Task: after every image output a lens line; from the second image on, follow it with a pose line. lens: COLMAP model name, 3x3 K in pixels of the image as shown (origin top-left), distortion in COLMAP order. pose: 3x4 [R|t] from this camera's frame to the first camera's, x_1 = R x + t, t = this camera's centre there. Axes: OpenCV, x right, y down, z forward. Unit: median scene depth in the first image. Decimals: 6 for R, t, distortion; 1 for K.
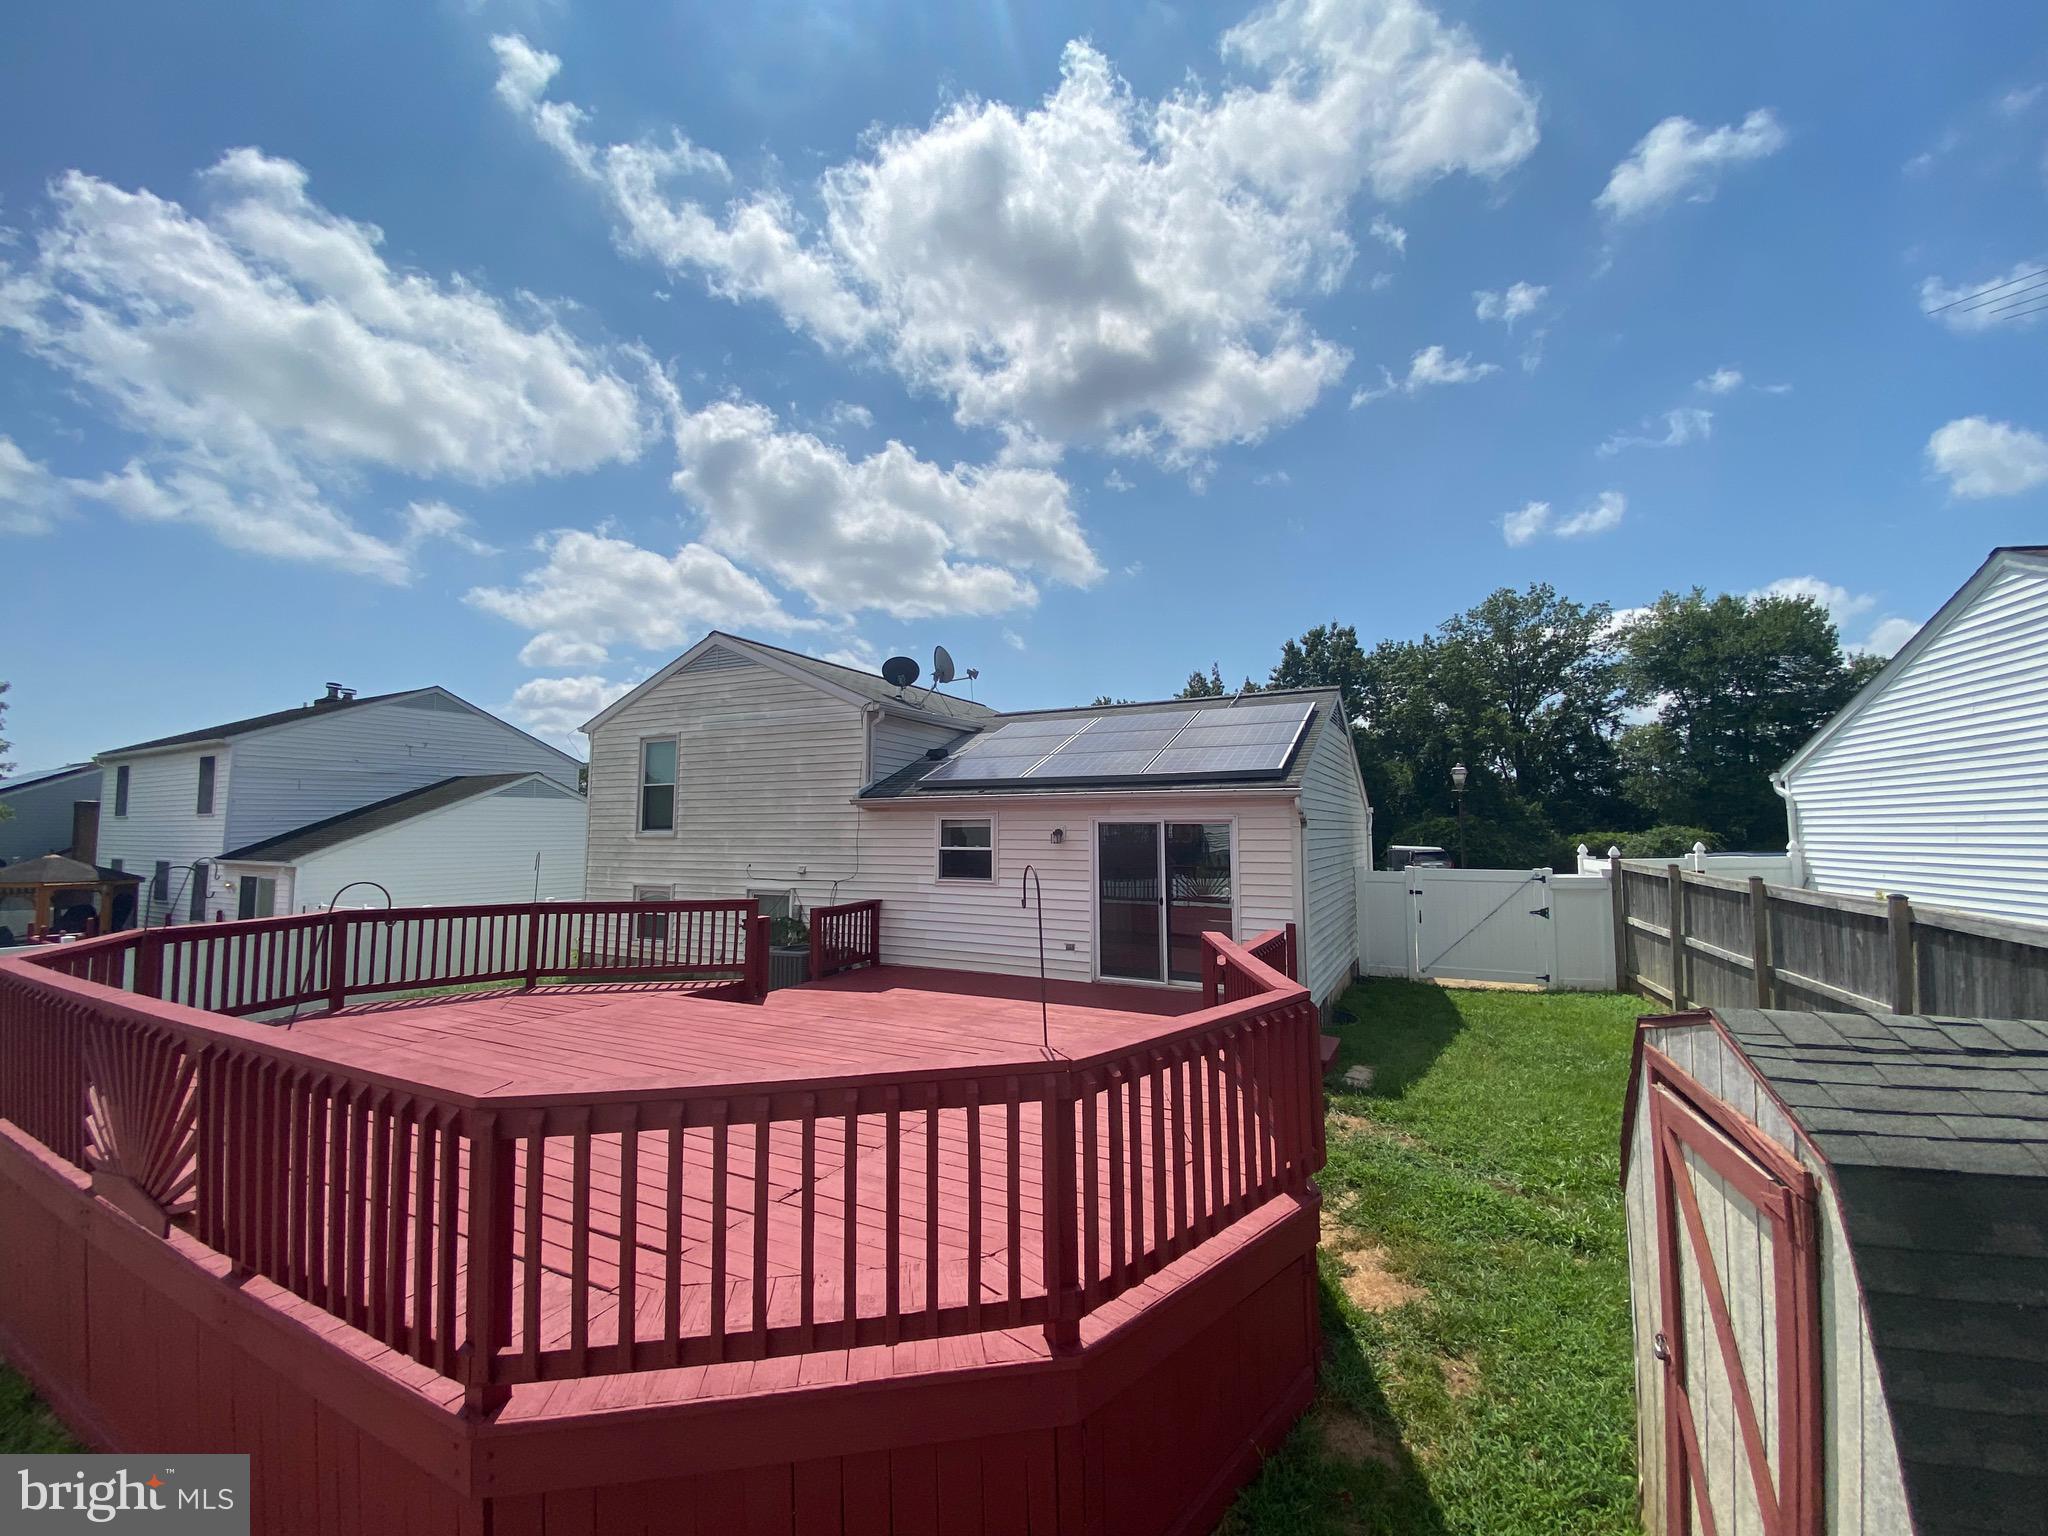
lens RADIAL K [[831.0, 0, 1019.1], [0, 831.0, 760.9], [0, 0, 1]] dist [0.039561, -0.029510]
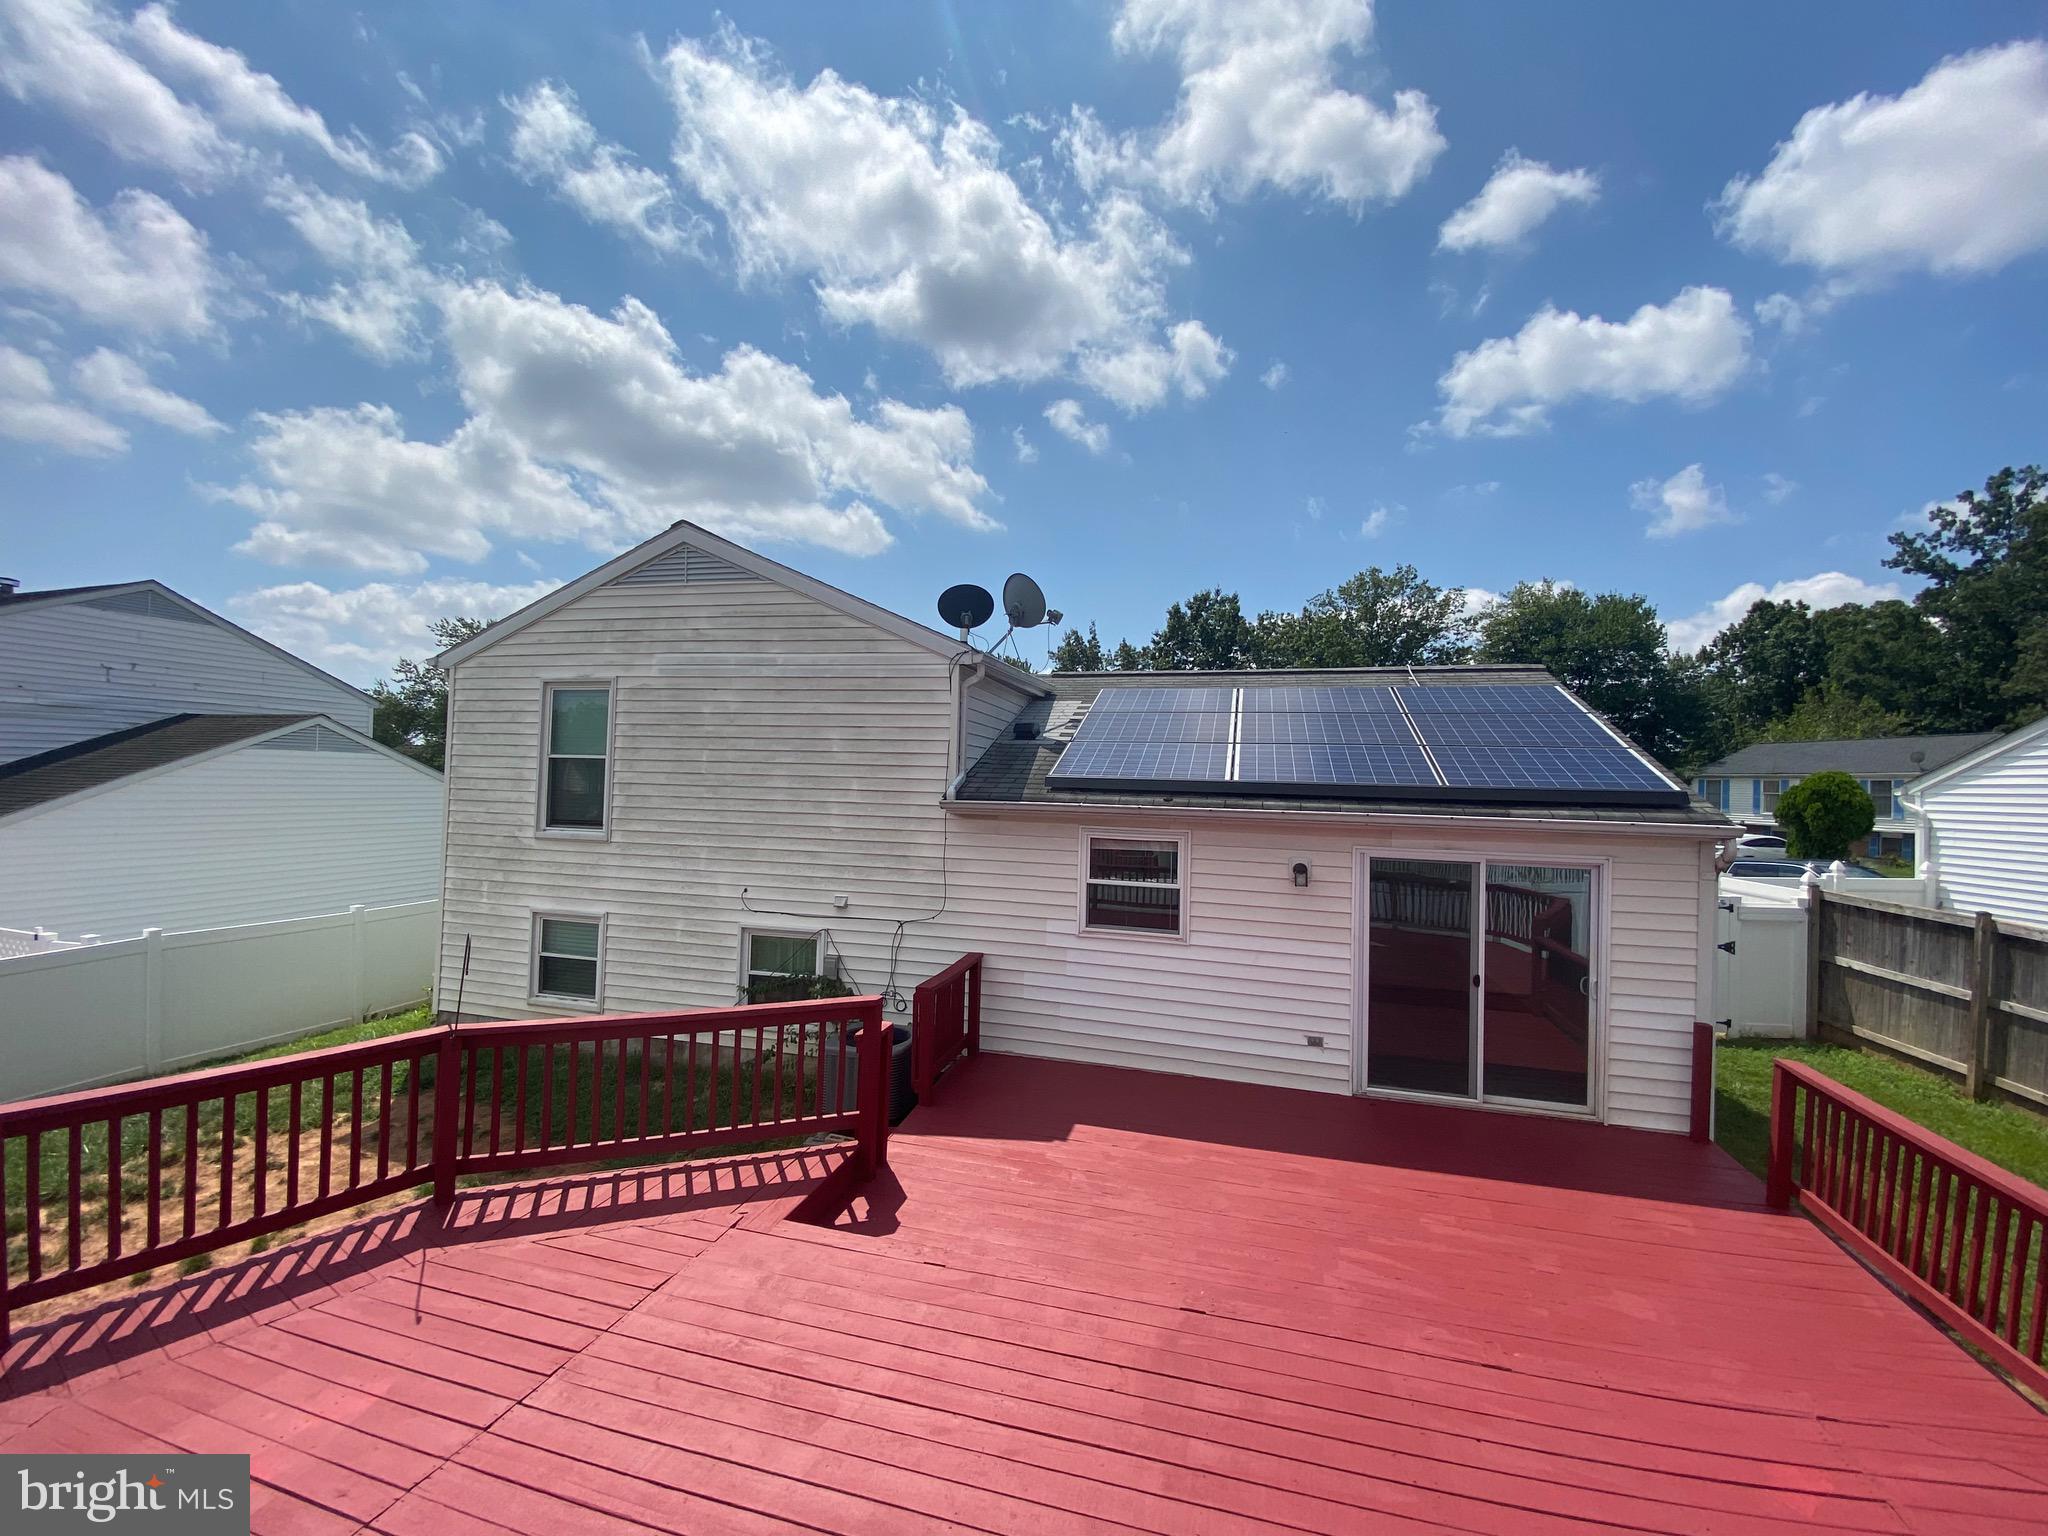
lens RADIAL K [[831.0, 0, 1019.1], [0, 831.0, 760.9], [0, 0, 1]] dist [0.039561, -0.029510]
pose [[0.977454, 0.033200, 0.208523, -0.241728], [-0.045475, 0.997486, 0.054352, -0.019453], [-0.206194, -0.062609, 0.976506, 0.312854]]
